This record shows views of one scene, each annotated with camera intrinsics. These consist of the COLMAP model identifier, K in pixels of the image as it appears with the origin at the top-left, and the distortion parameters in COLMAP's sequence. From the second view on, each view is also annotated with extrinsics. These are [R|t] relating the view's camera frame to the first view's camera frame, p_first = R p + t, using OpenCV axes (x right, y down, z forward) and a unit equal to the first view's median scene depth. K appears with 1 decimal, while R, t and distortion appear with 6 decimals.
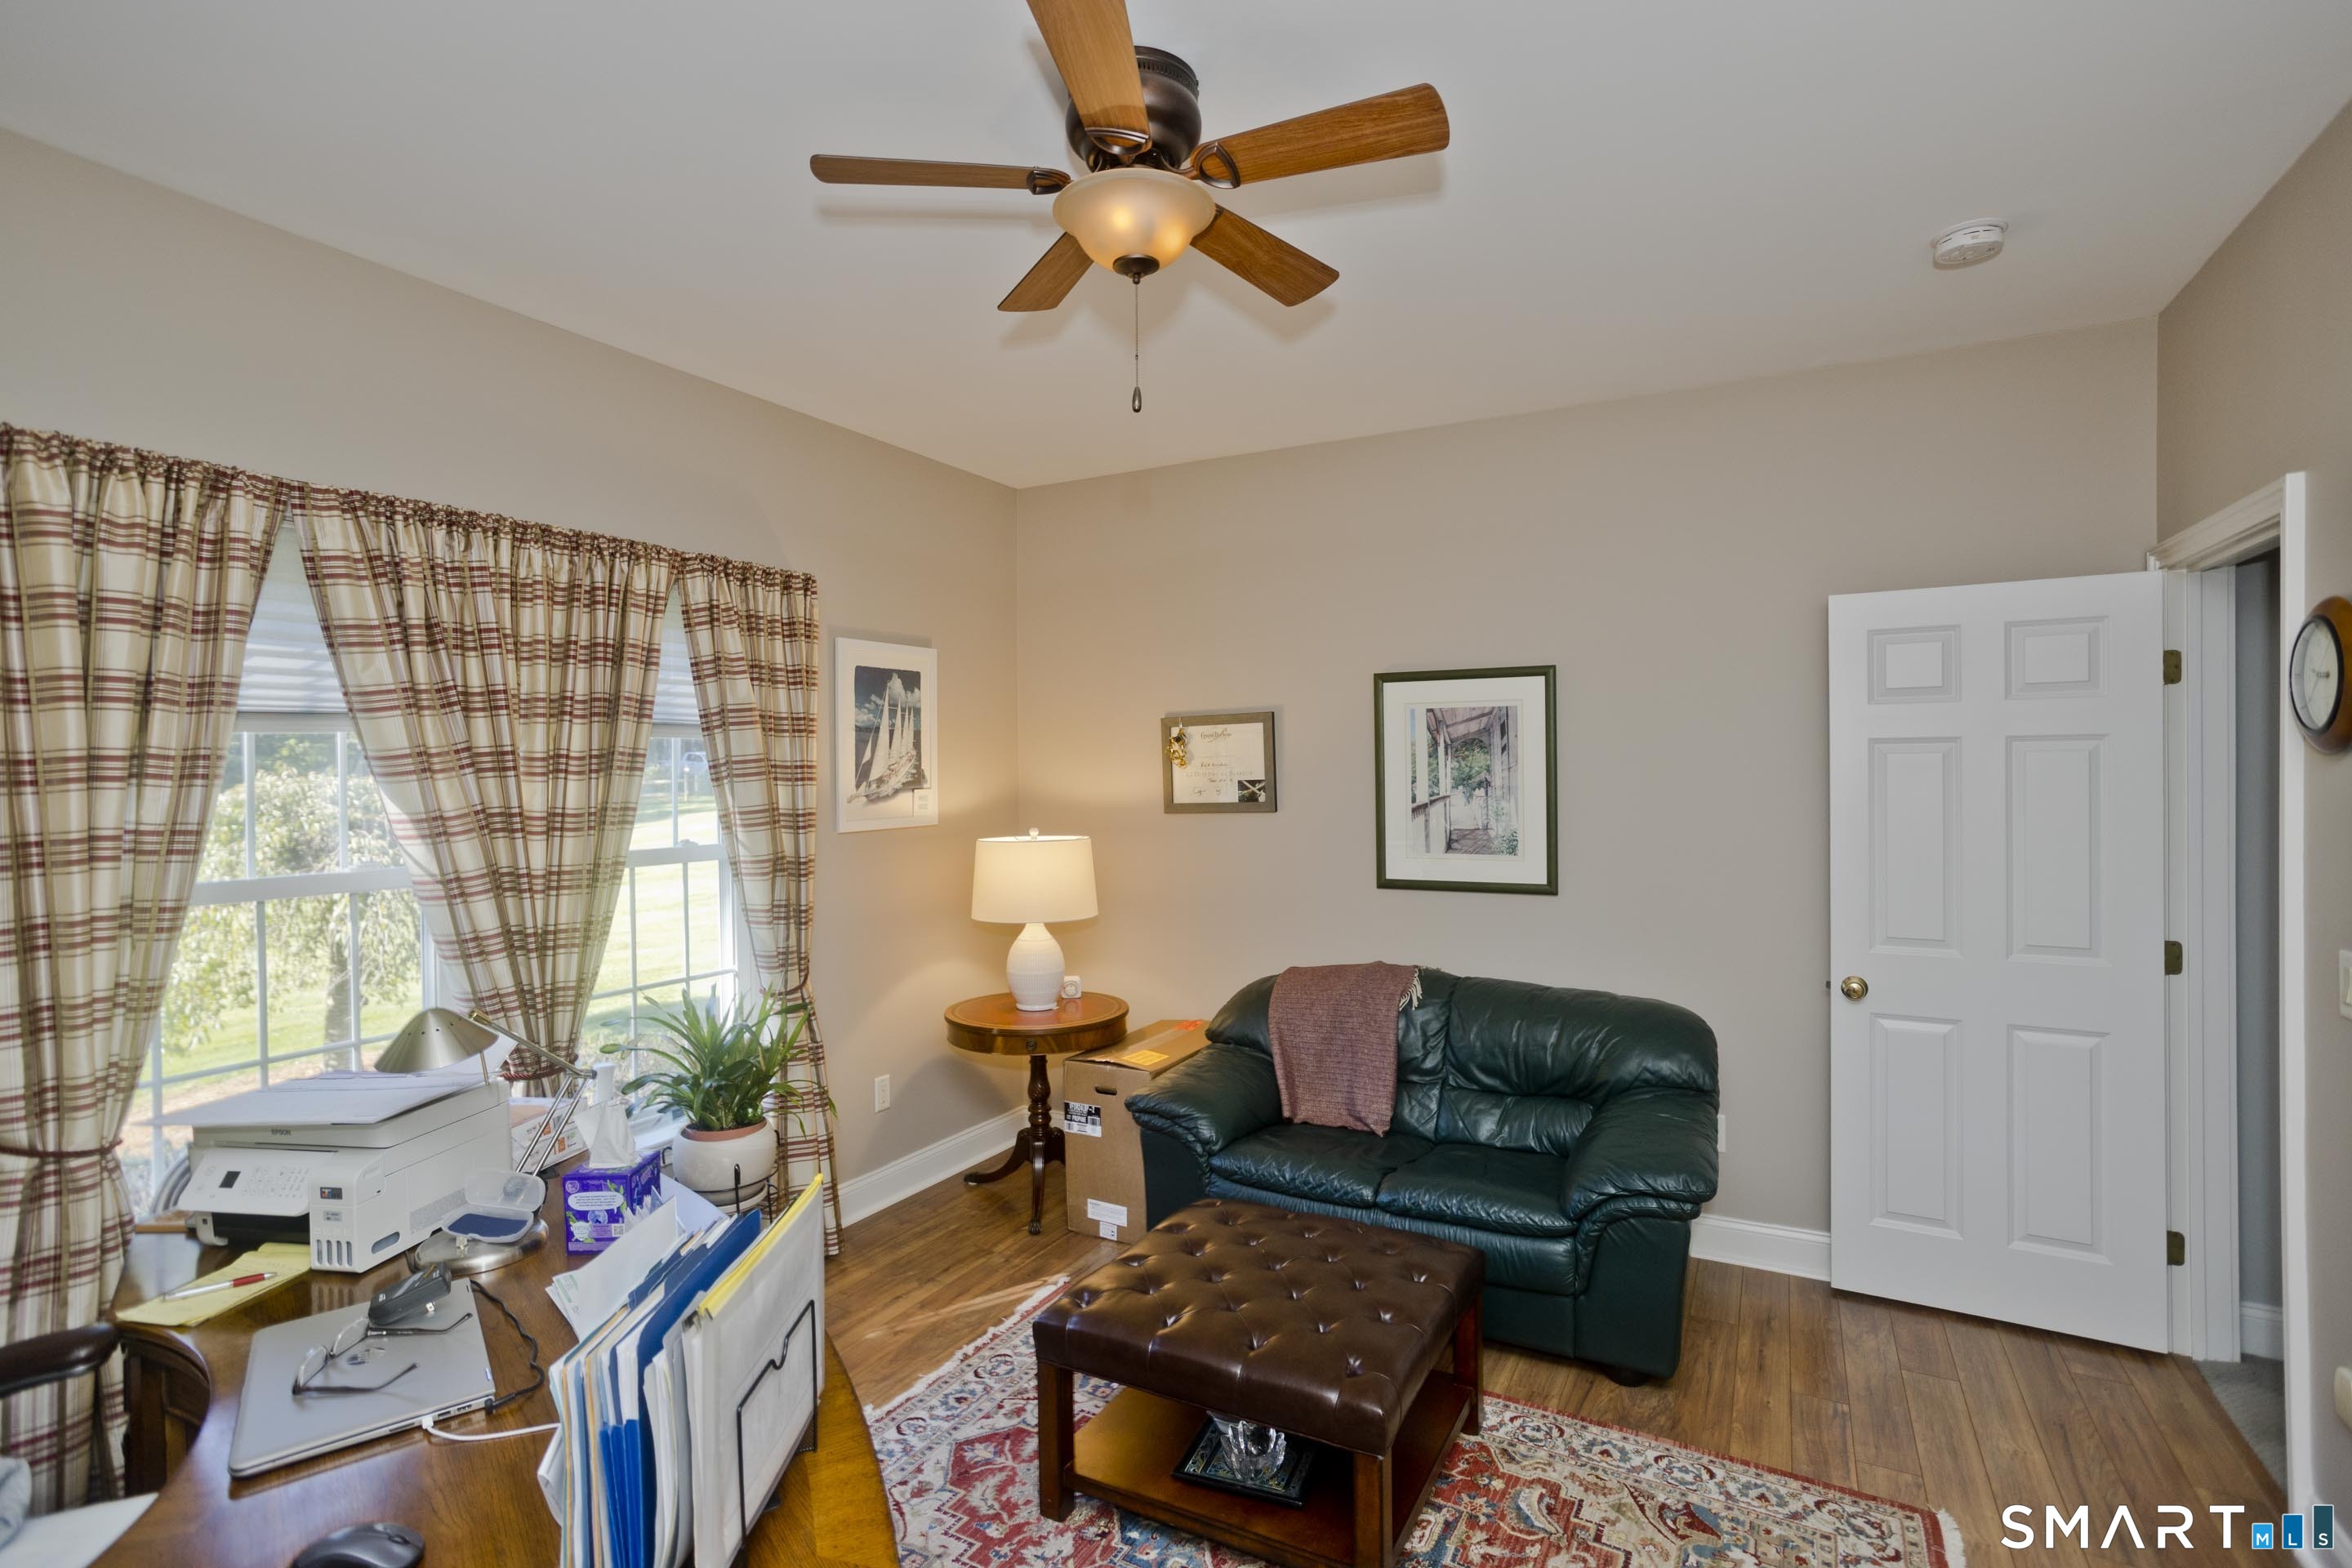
lens RADIAL K [[1127.6, 0, 1179.6], [0, 1127.6, 775.9], [0, 0, 1]] dist [-0.028060, 0.008309]
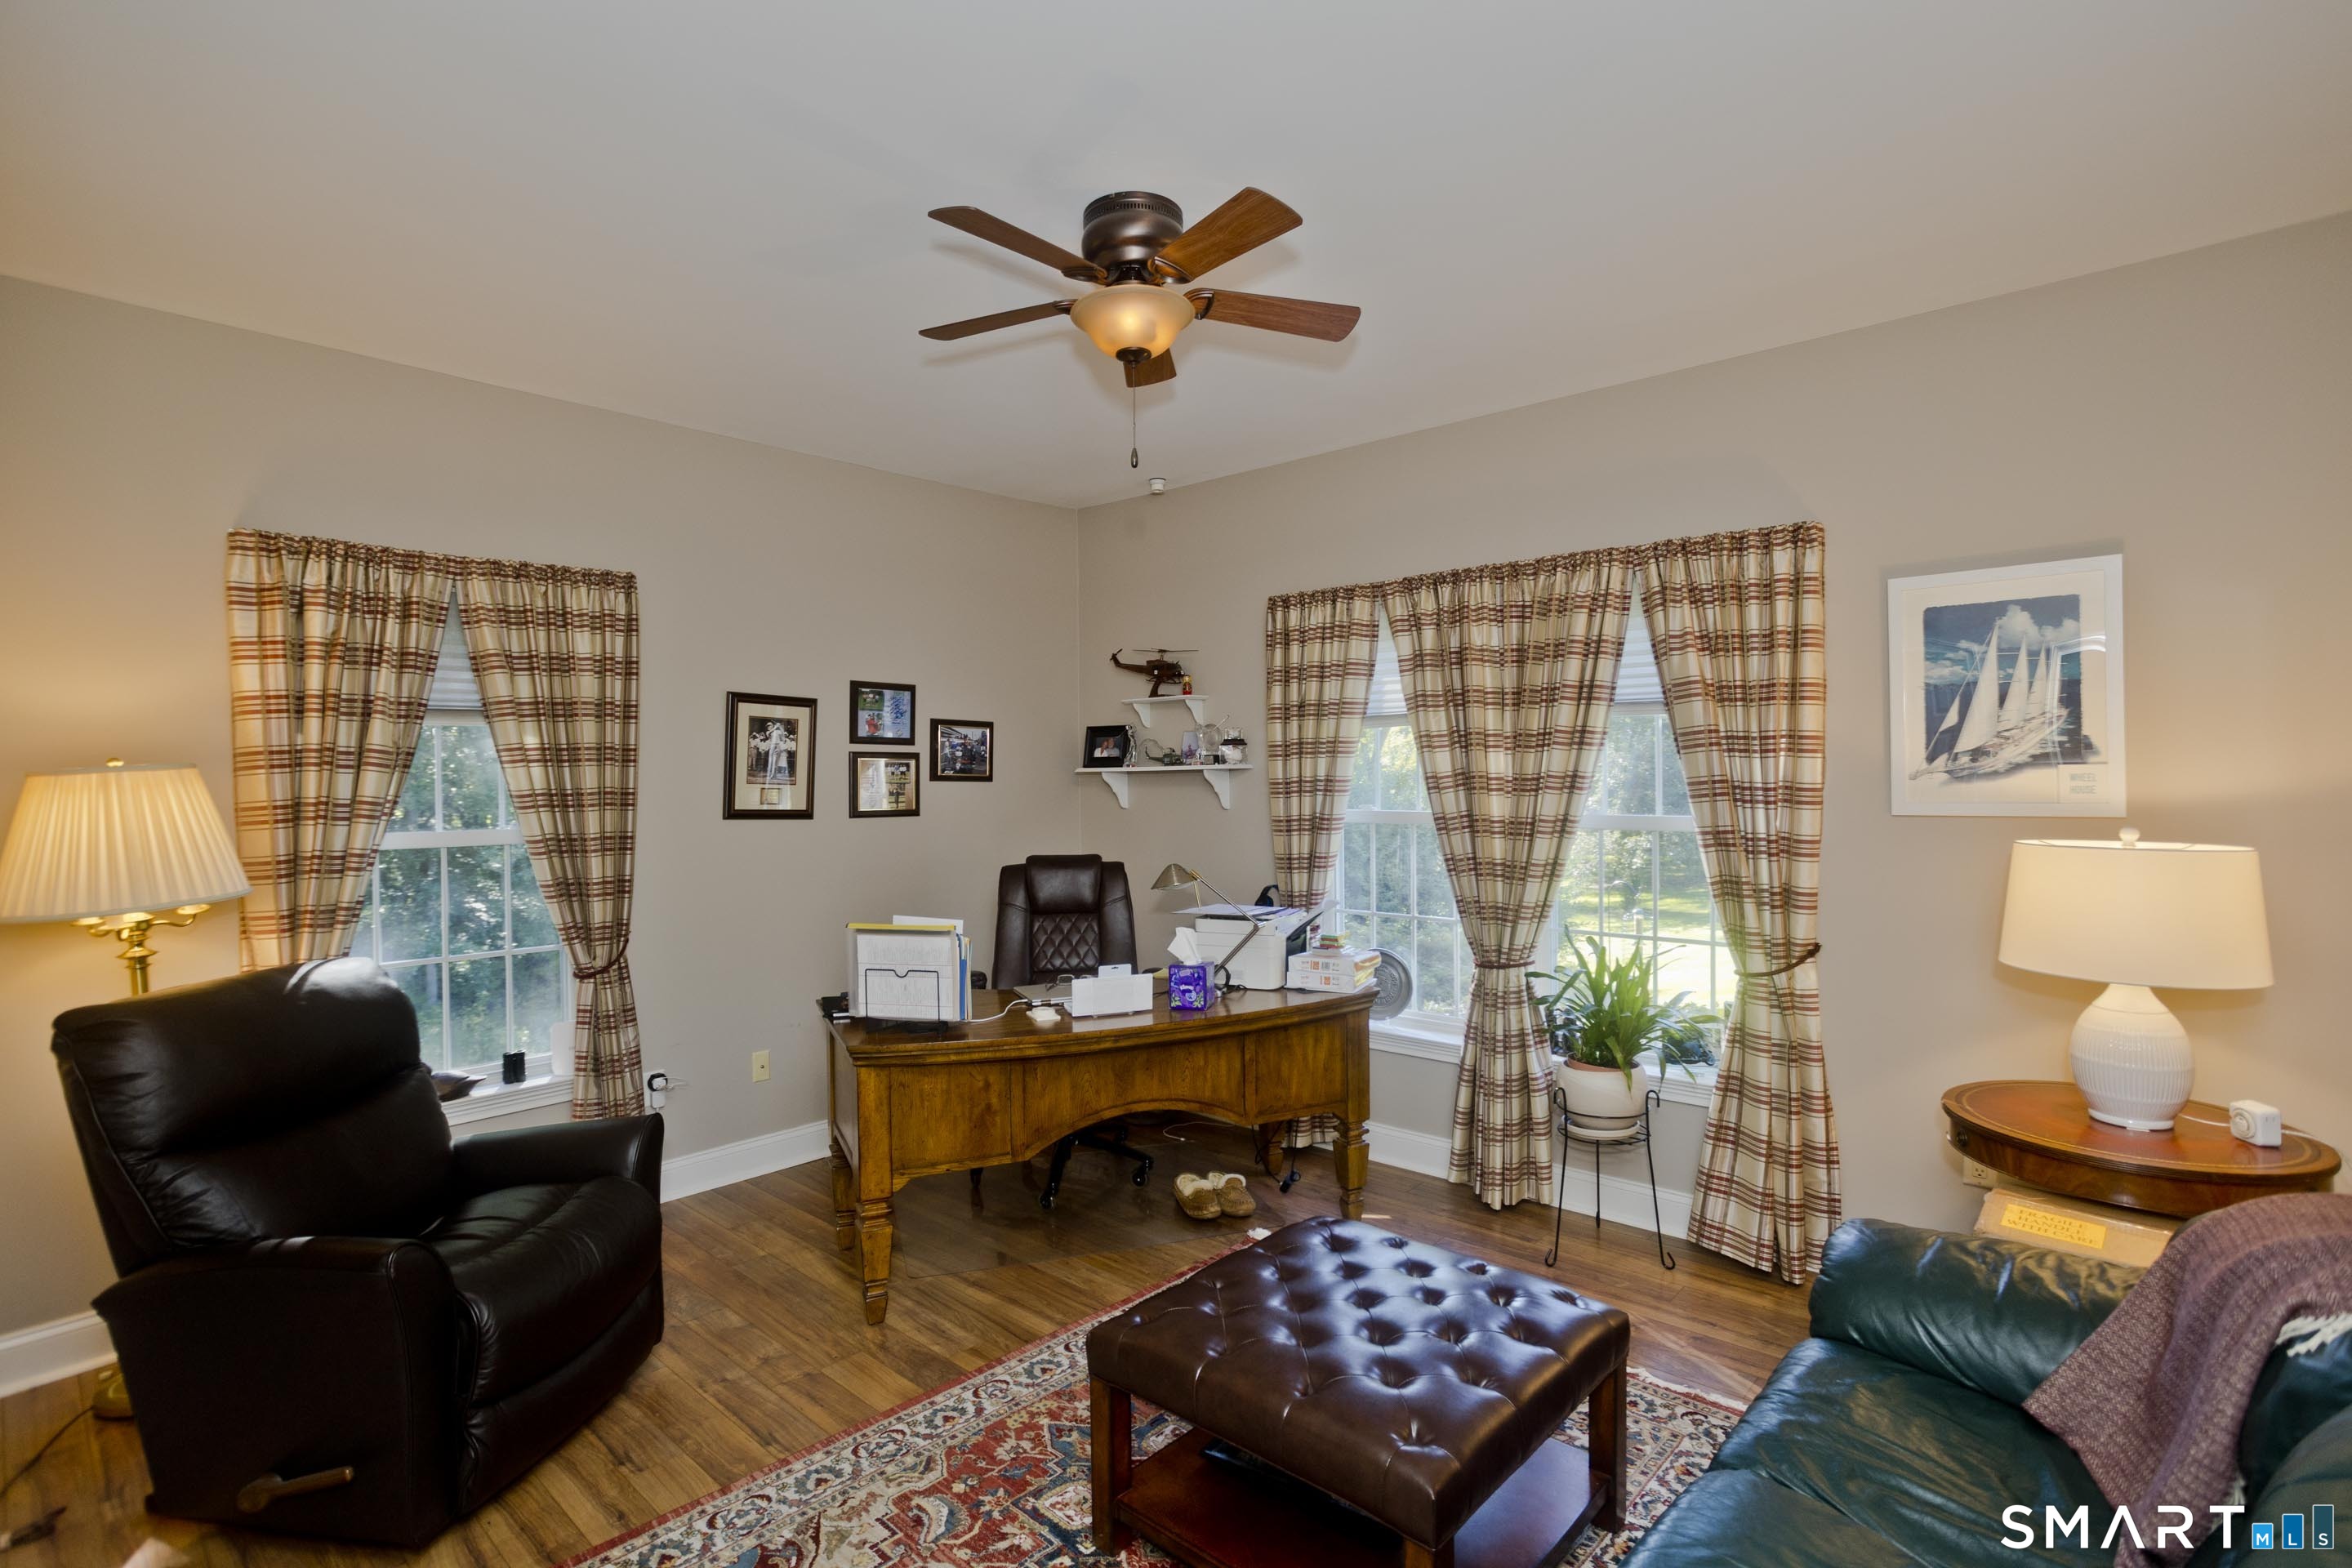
lens RADIAL K [[1127.6, 0, 1177.9], [0, 1127.6, 781.9], [0, 0, 1]] dist [-0.028060, 0.008309]
pose [[-0.225368, 0.001690, -0.974272, 0.604473], [-0.008656, 0.999956, 0.003737, 0.026881], [0.974235, 0.009275, -0.225343, 0.660611]]
